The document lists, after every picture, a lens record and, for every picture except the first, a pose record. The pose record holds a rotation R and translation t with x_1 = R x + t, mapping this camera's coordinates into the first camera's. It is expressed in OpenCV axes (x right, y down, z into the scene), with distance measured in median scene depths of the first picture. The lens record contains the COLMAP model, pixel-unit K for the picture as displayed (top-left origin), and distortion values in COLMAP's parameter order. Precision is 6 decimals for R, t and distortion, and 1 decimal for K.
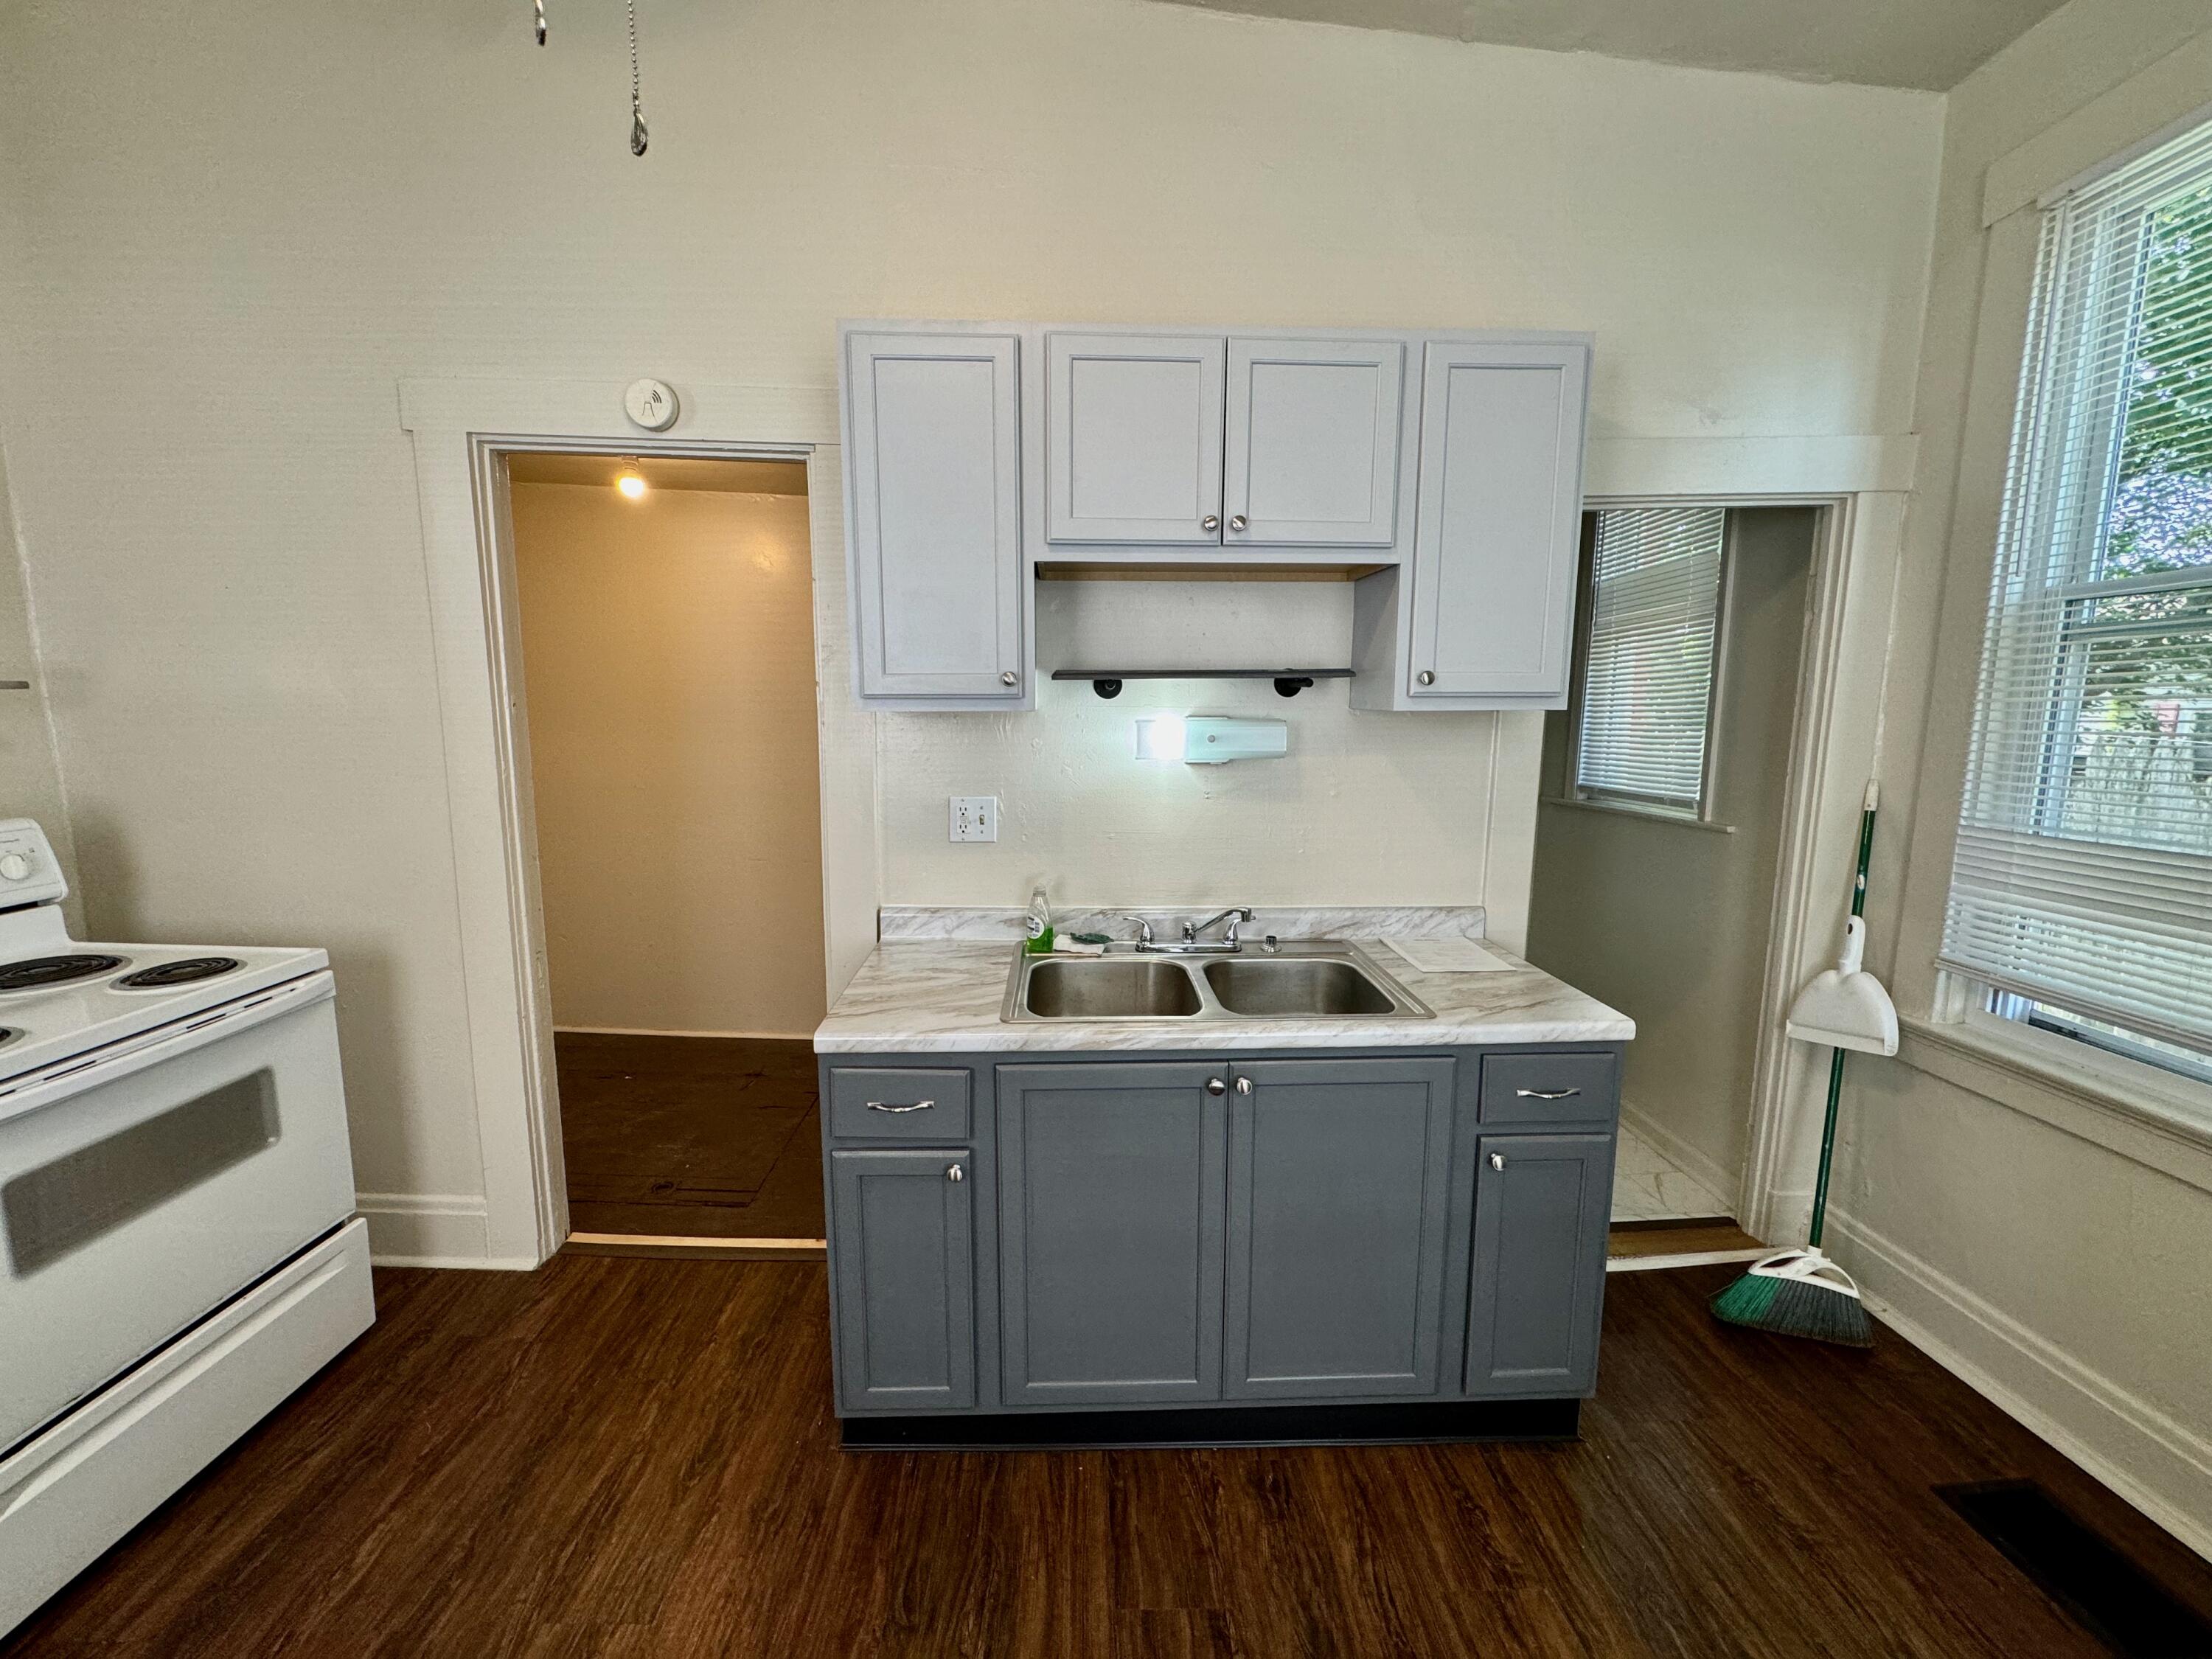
lens RADIAL K [[902.2, 0, 1102.8], [0, 902.2, 842.9], [0, 0, 1]] dist [-0.011530, -0.000171]
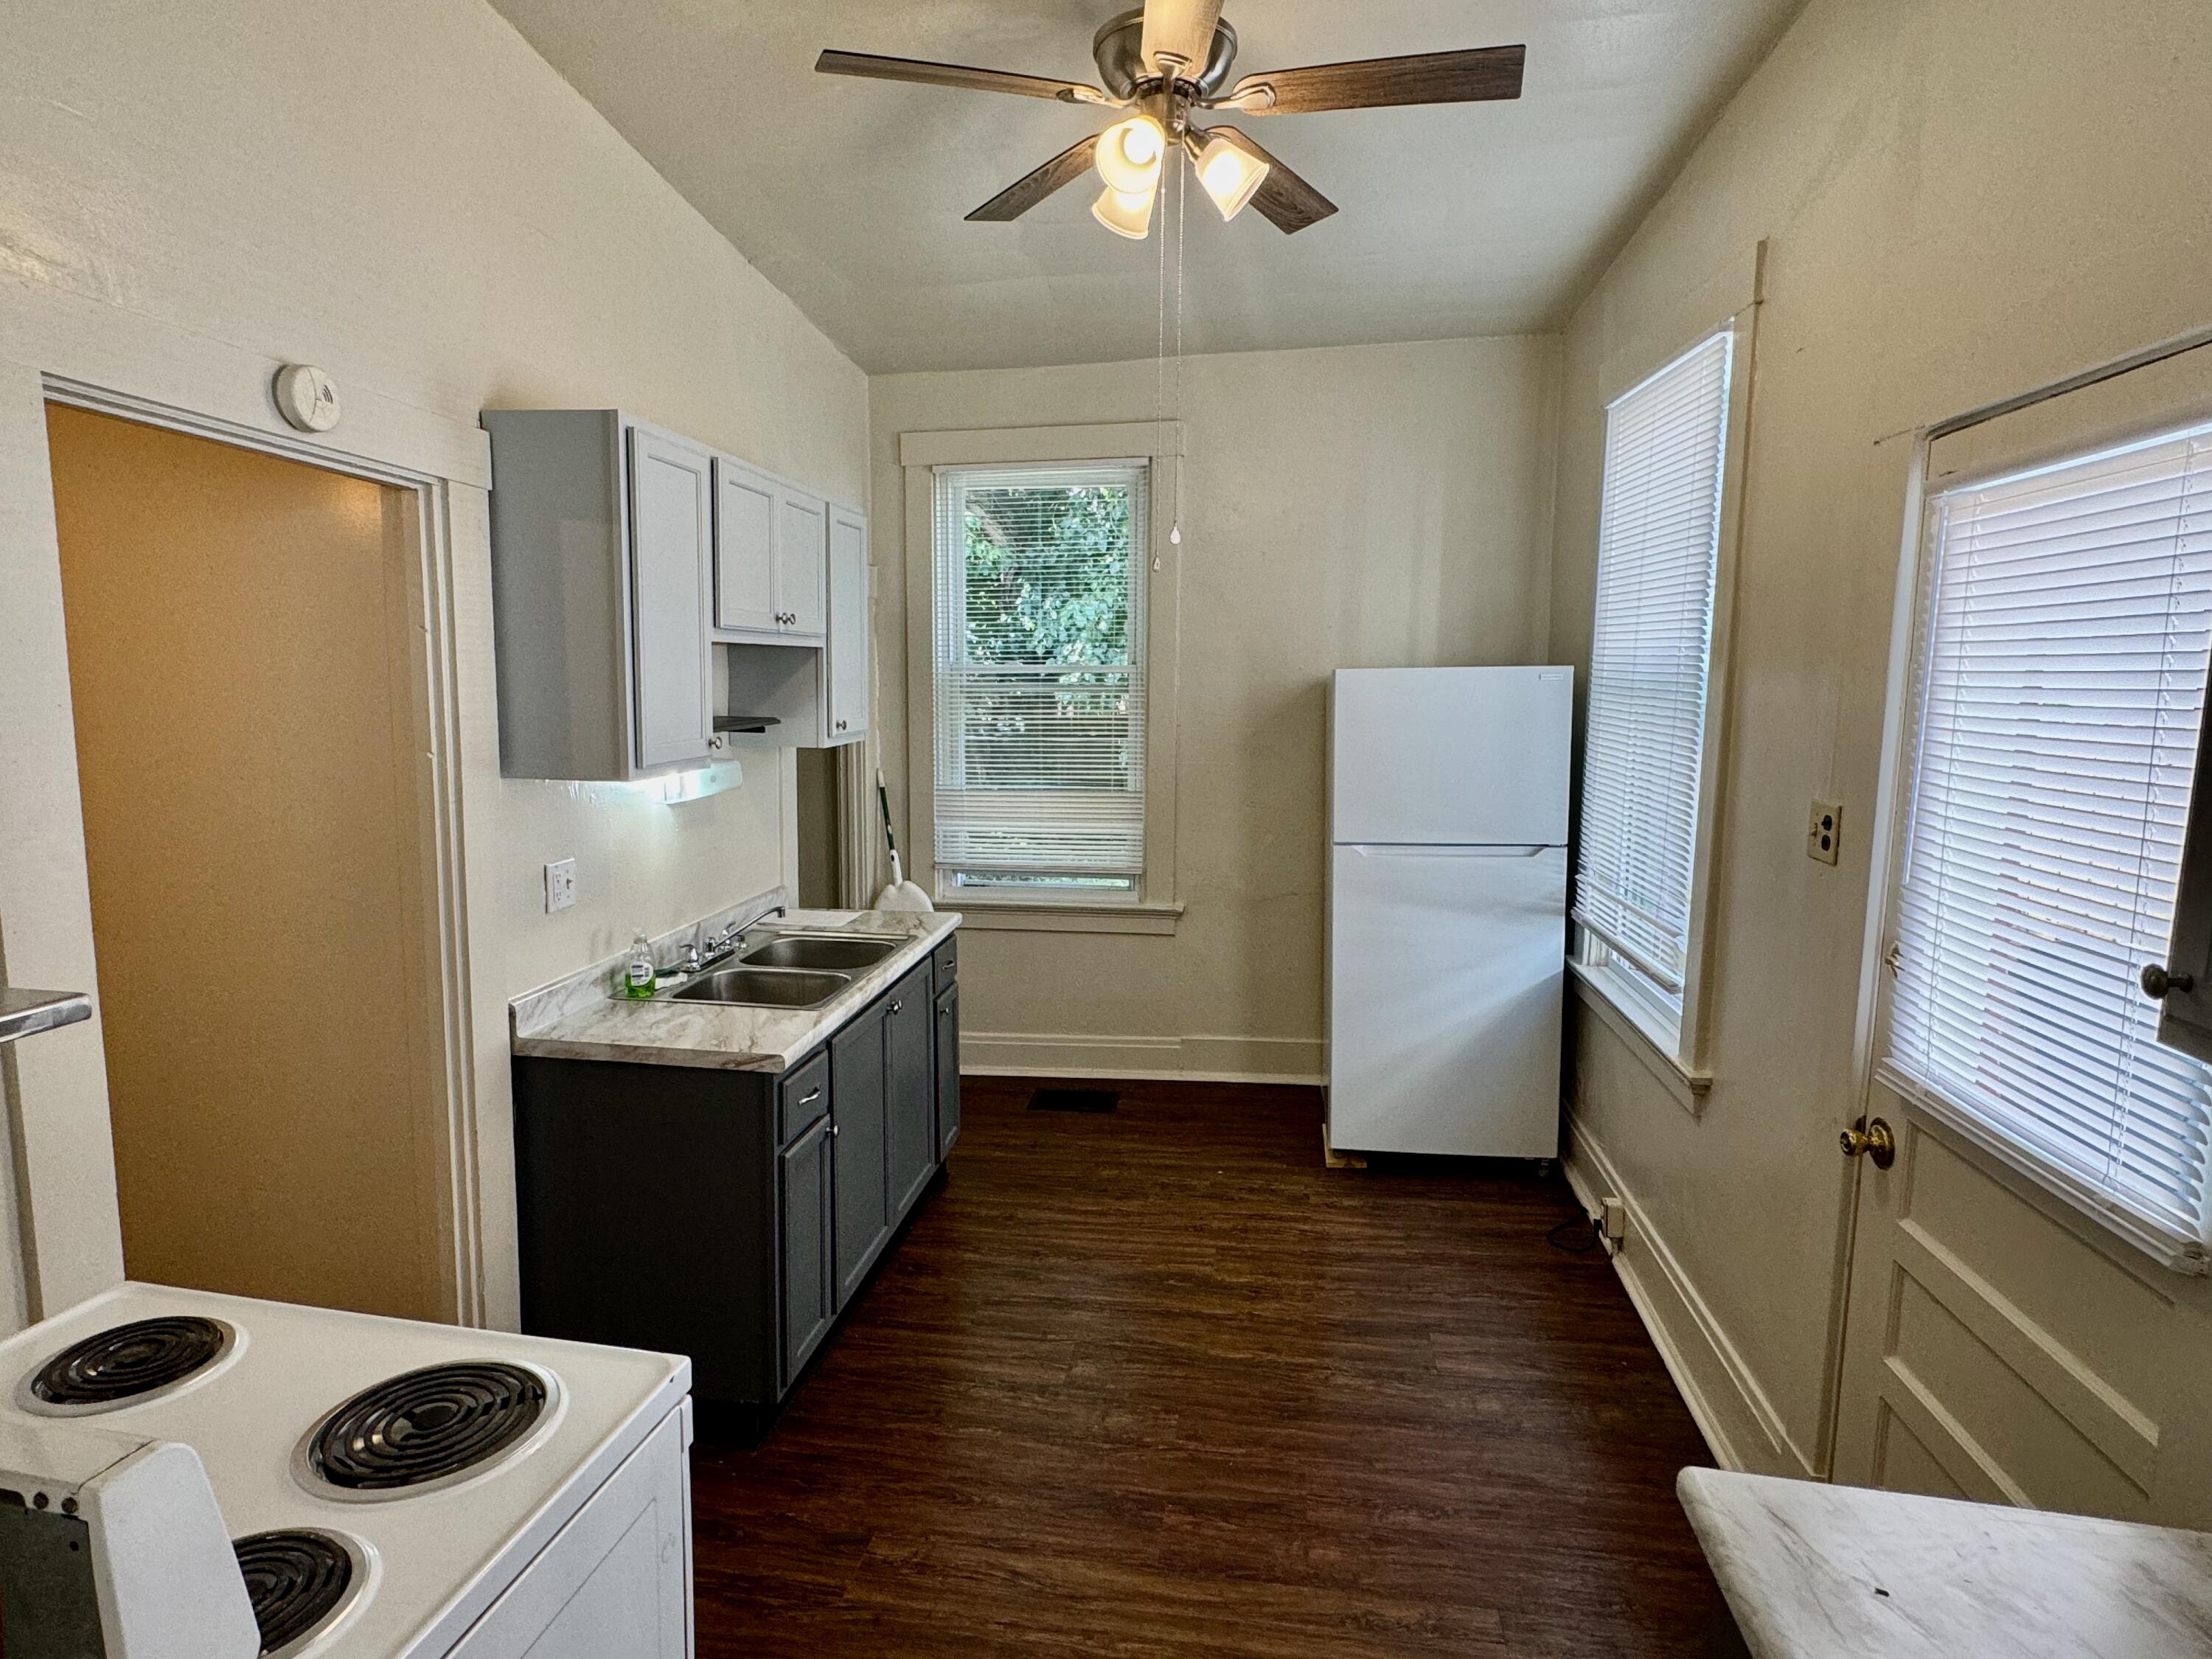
lens RADIAL K [[1174.6, 0, 1100.9], [0, 1174.6, 814.9], [0, 0, 1]] dist [0.000378, -0.000012]
pose [[0.179801, -0.119117, 0.976464, -1.312032], [0.152757, 0.983981, 0.091906, -0.132851], [-0.971770, 0.132637, 0.195117, 0.204067]]
